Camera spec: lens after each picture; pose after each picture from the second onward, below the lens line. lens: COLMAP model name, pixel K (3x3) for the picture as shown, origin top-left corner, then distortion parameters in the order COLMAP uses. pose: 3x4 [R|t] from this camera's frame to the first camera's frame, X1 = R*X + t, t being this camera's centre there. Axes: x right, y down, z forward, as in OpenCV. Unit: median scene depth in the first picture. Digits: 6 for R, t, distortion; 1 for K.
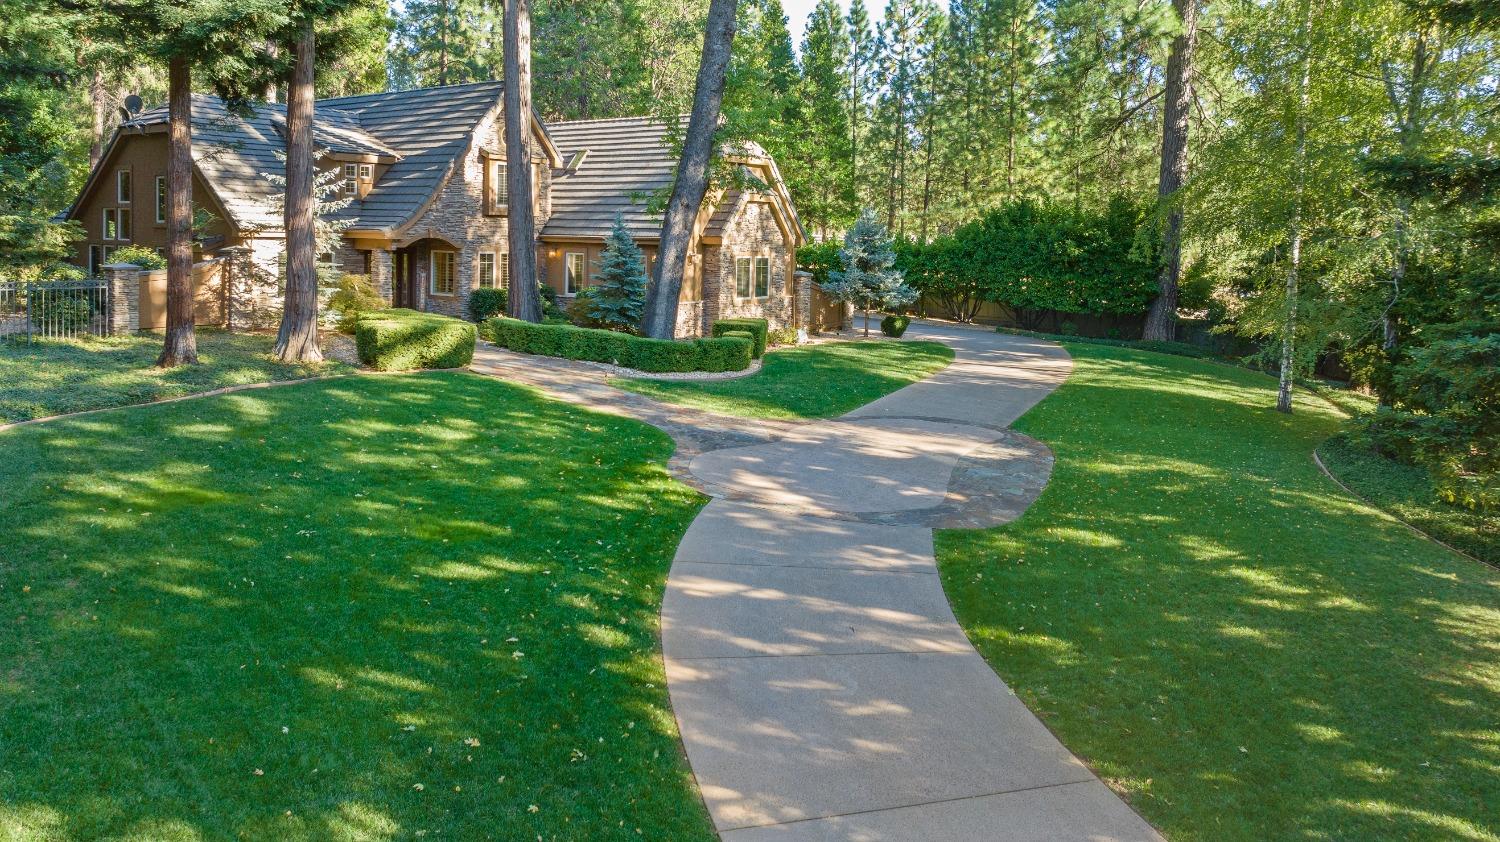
lens RADIAL K [[1070.4, 0, 749.6], [0, 1070.4, 277.4], [0, 0, 1]] dist [-0.003852, -0.001579]
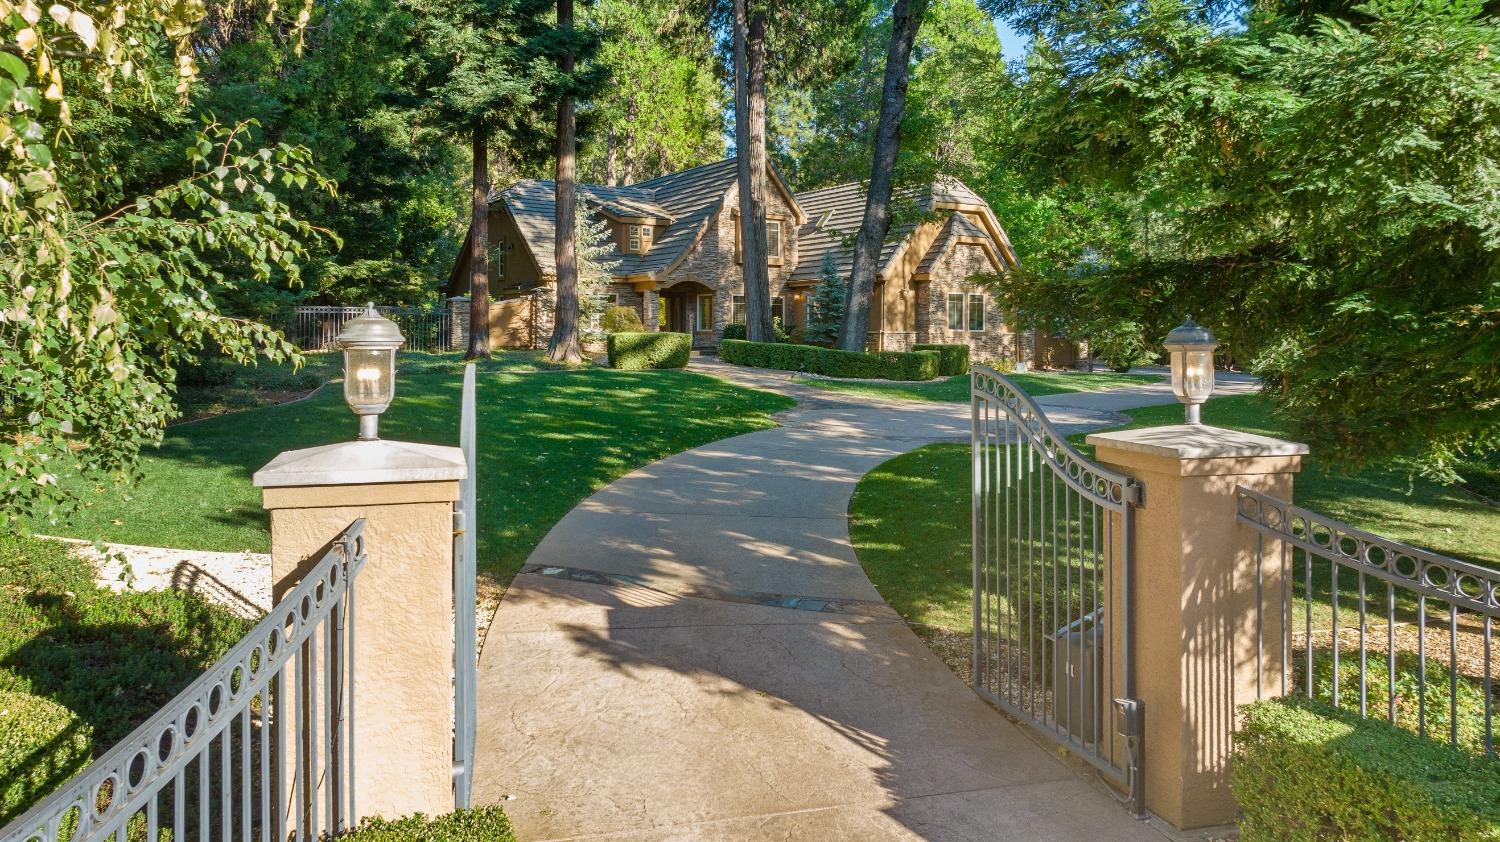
lens RADIAL K [[1063.3, 0, 767.9], [0, 1063.3, 317.8], [0, 0, 1]] dist [0.000263, 0.000078]
pose [[0.941337, -0.019214, -0.336920, 0.182747], [-0.000957, 0.998222, -0.059601, 0.071919], [0.337466, 0.056427, 0.939645, -0.104197]]
